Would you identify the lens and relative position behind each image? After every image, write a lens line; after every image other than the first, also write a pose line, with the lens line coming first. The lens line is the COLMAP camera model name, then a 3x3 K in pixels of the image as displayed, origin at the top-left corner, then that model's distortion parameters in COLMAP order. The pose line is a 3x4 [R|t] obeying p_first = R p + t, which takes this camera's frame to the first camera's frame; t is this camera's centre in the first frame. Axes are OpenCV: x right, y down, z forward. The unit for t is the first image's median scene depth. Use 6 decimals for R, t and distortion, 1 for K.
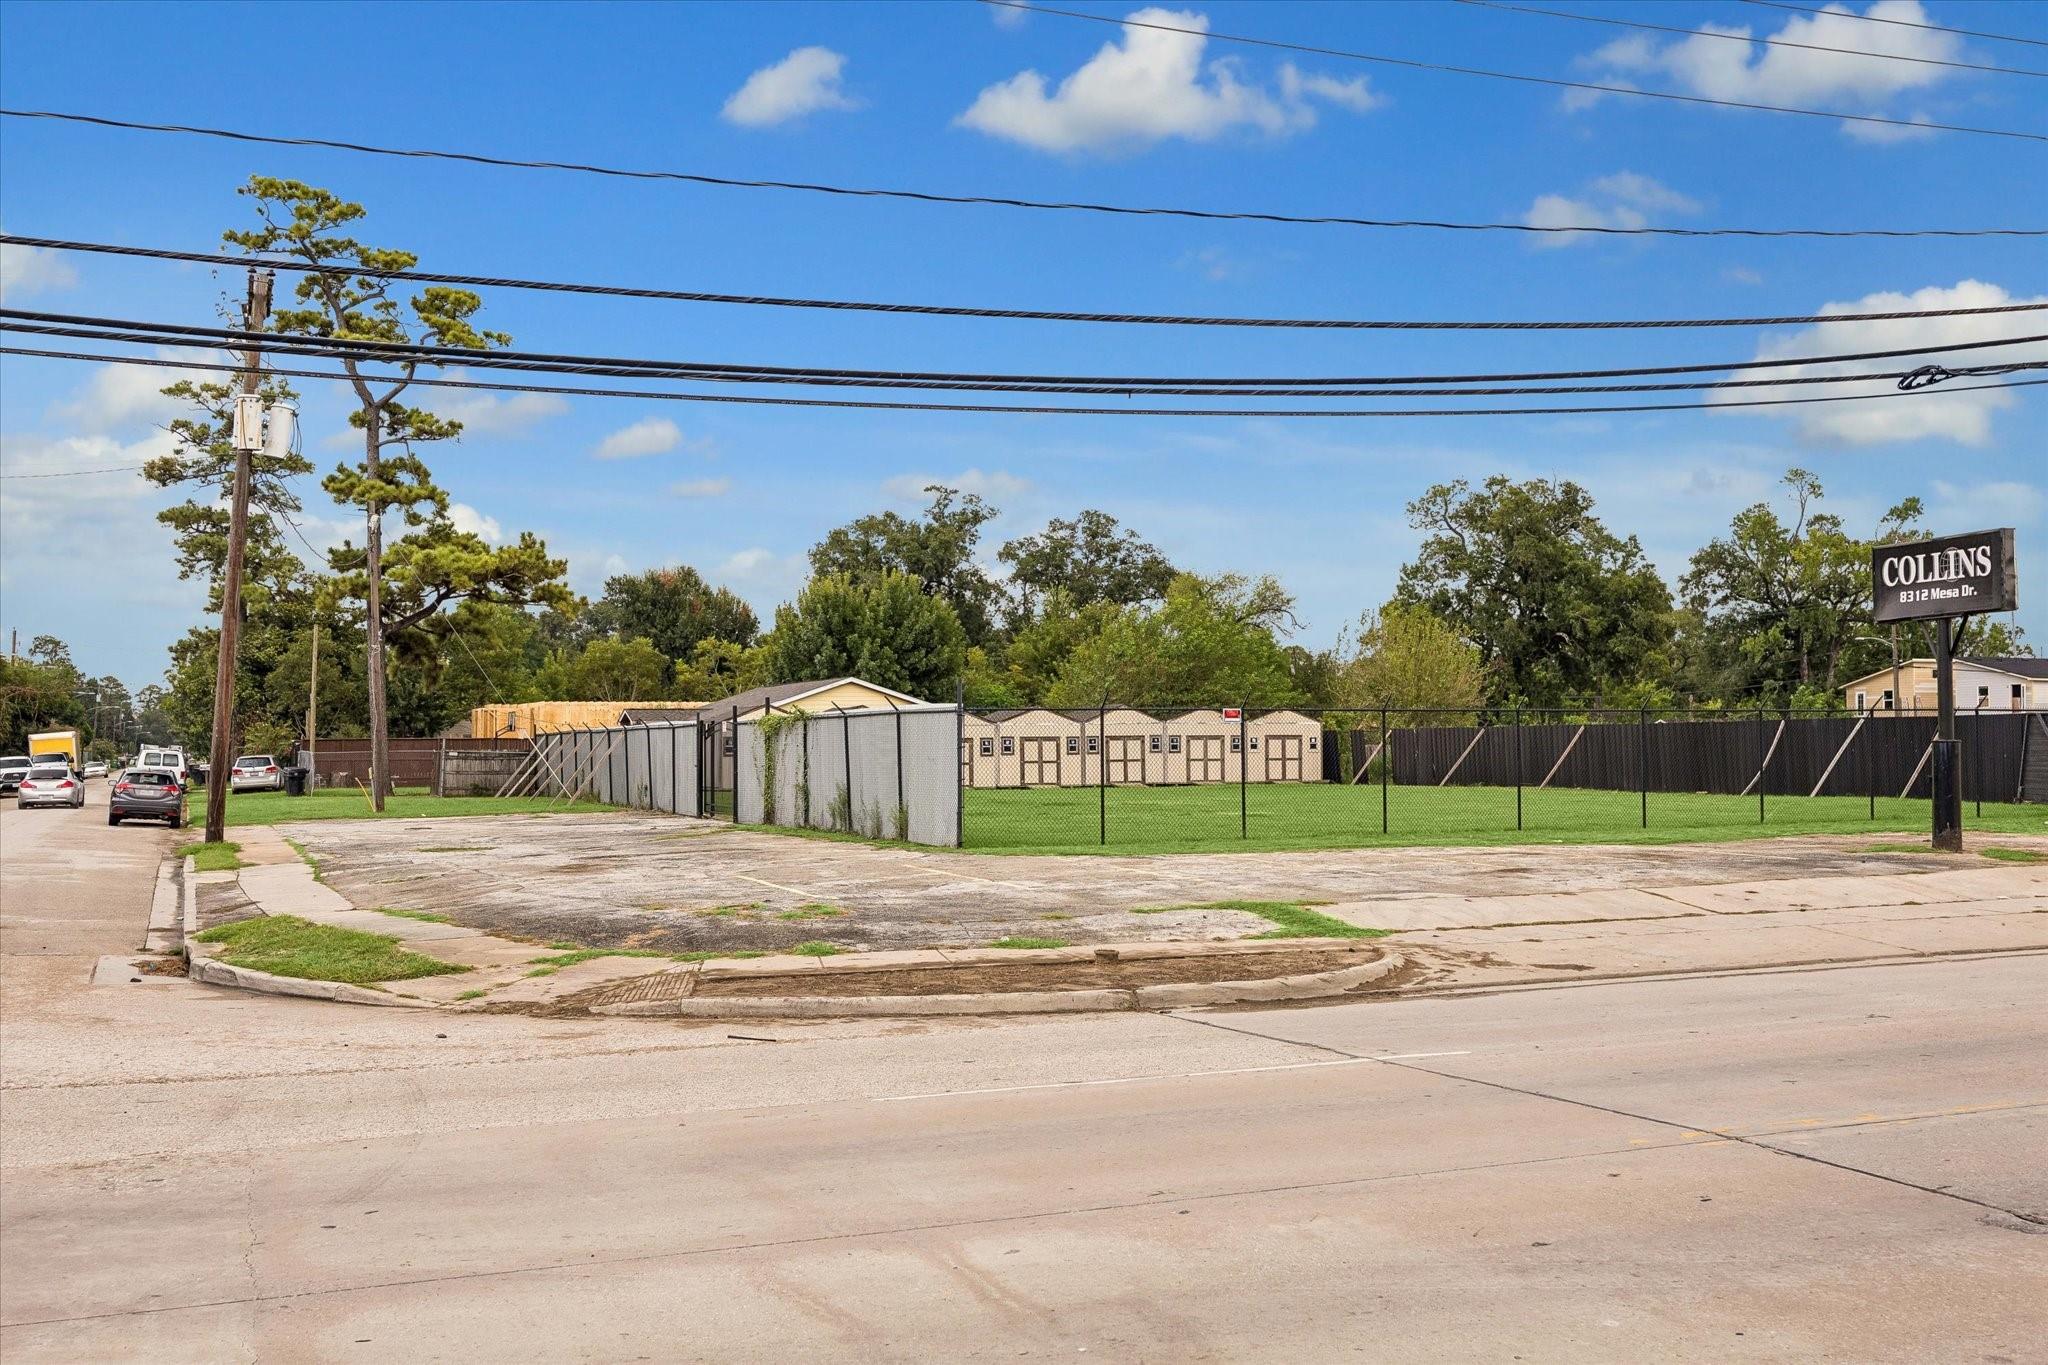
lens RADIAL K [[1805.9, 0, 1105.4], [0, 1805.9, 647.1], [0, 0, 1]] dist [0.040845, 0.010698]
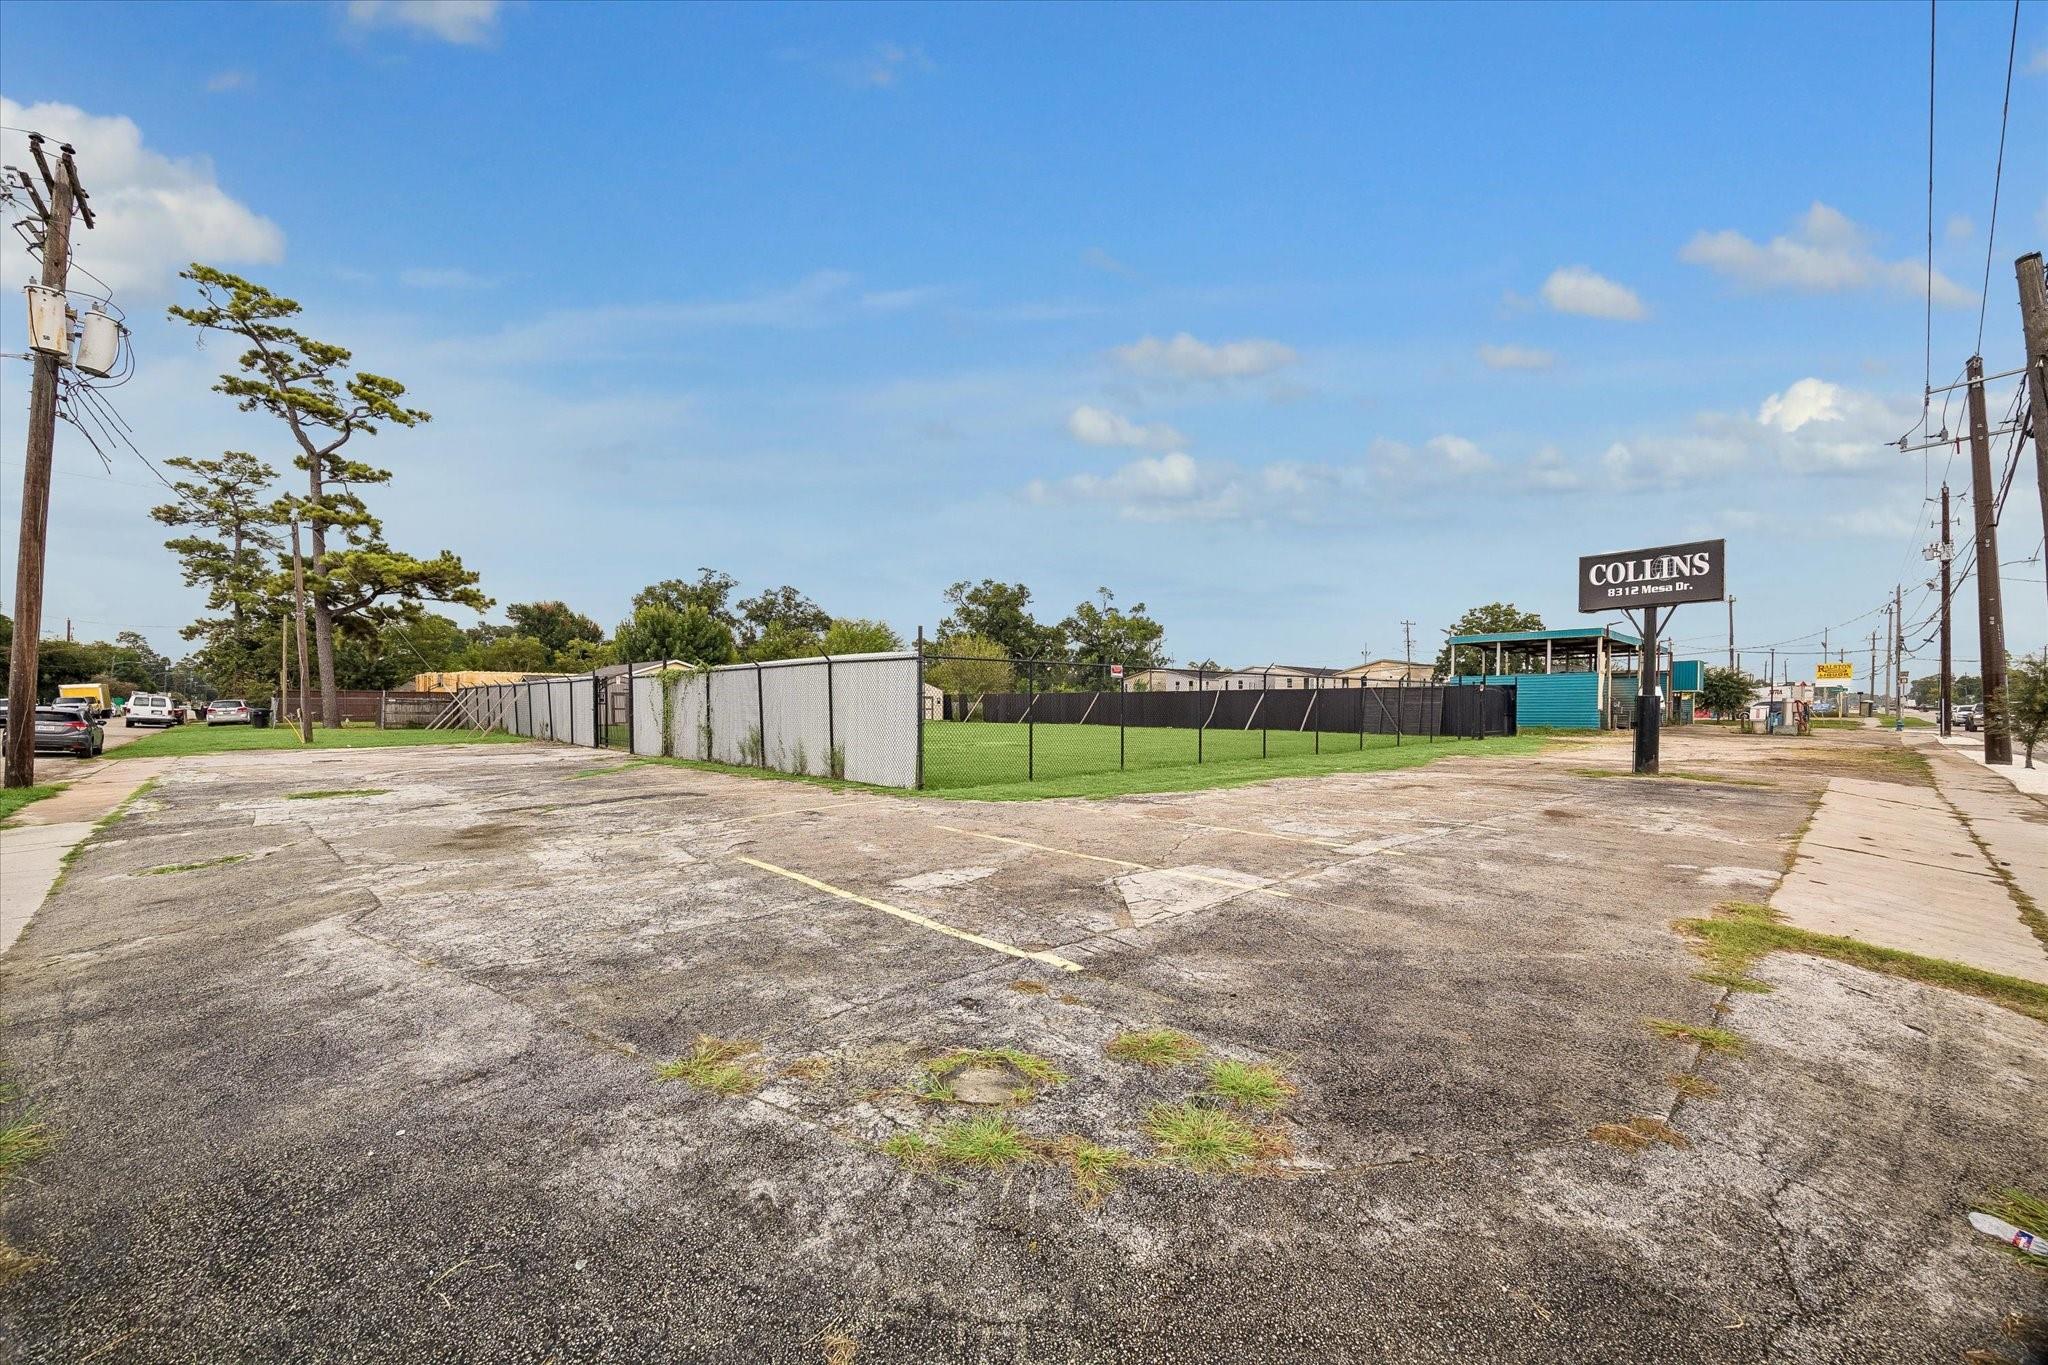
lens RADIAL K [[755.9, 0, 1023.4], [0, 755.9, 716.5], [0, 0, 1]] dist [0.010789, -0.000291]
pose [[0.946830, 0.004682, 0.321699, -0.068922], [-0.027339, 0.997449, 0.065946, 0.016439], [-0.320570, -0.071235, 0.944543, 0.241786]]
